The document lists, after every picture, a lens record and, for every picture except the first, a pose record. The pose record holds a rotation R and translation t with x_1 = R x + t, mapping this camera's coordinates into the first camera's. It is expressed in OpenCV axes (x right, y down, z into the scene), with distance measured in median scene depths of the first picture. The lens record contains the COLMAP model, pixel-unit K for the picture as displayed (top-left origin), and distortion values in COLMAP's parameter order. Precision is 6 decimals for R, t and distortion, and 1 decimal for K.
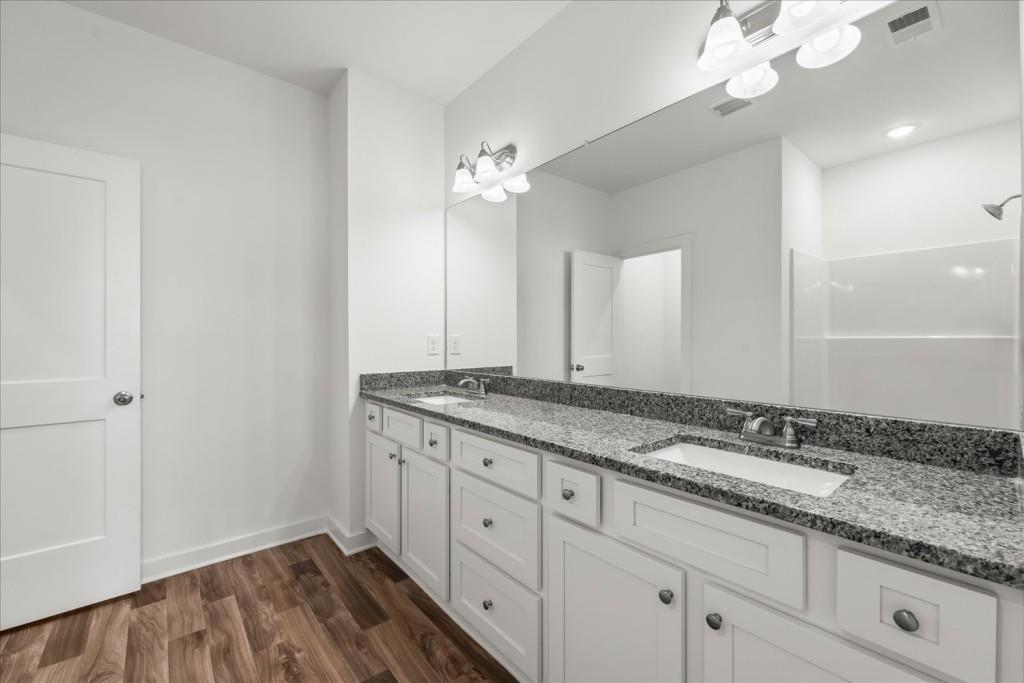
lens RADIAL K [[409.6, 0, 504.2], [0, 409.6, 335.7], [0, 0, 1]] dist [-0.004237, -0.000504]
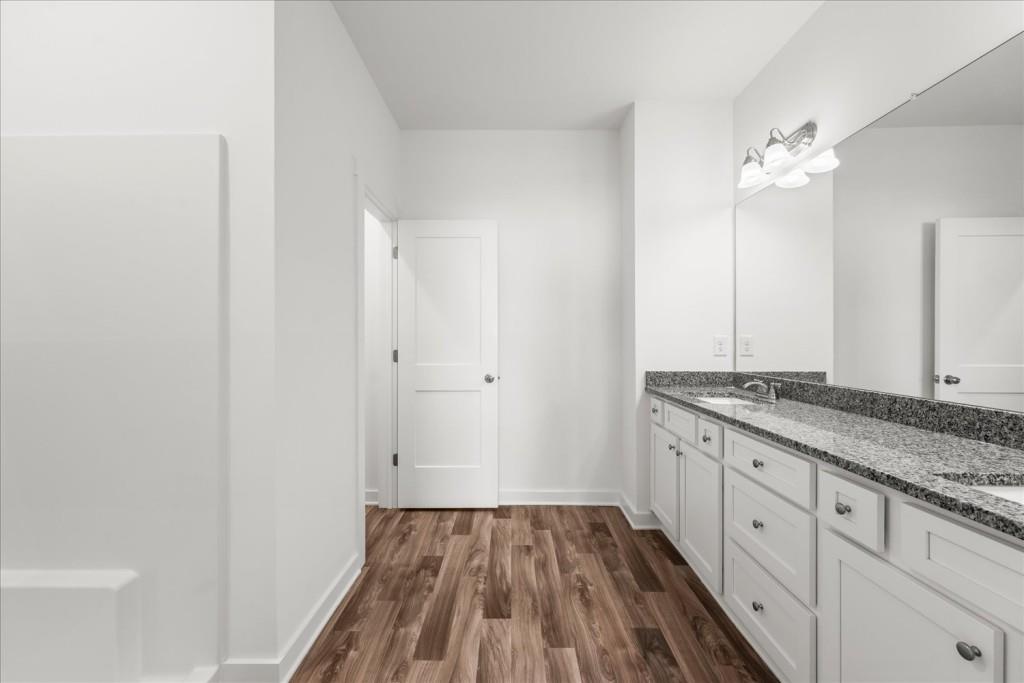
lens RADIAL K [[409.6, 0, 513.7], [0, 409.6, 336.1], [0, 0, 1]] dist [-0.004237, -0.000504]
pose [[0.769737, 0.000492, -0.638361, 0.105151], [-0.000257, 1.000000, 0.000460, -0.001828], [0.638362, -0.000190, 0.769737, -0.112995]]
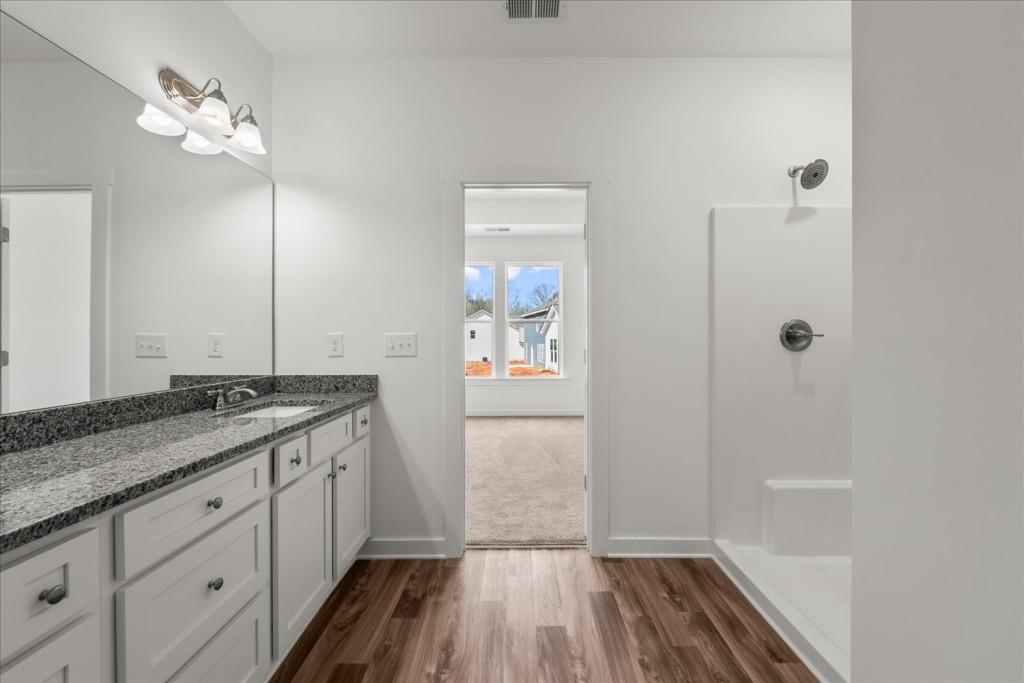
lens RADIAL K [[409.6, 0, 514.3], [0, 409.6, 338.7], [0, 0, 1]] dist [-0.004237, -0.000504]
pose [[-0.765493, -0.001797, 0.643442, -1.063358], [-0.004449, 0.999987, -0.002501, 0.004538], [-0.643429, -0.004777, -0.765491, 1.353318]]
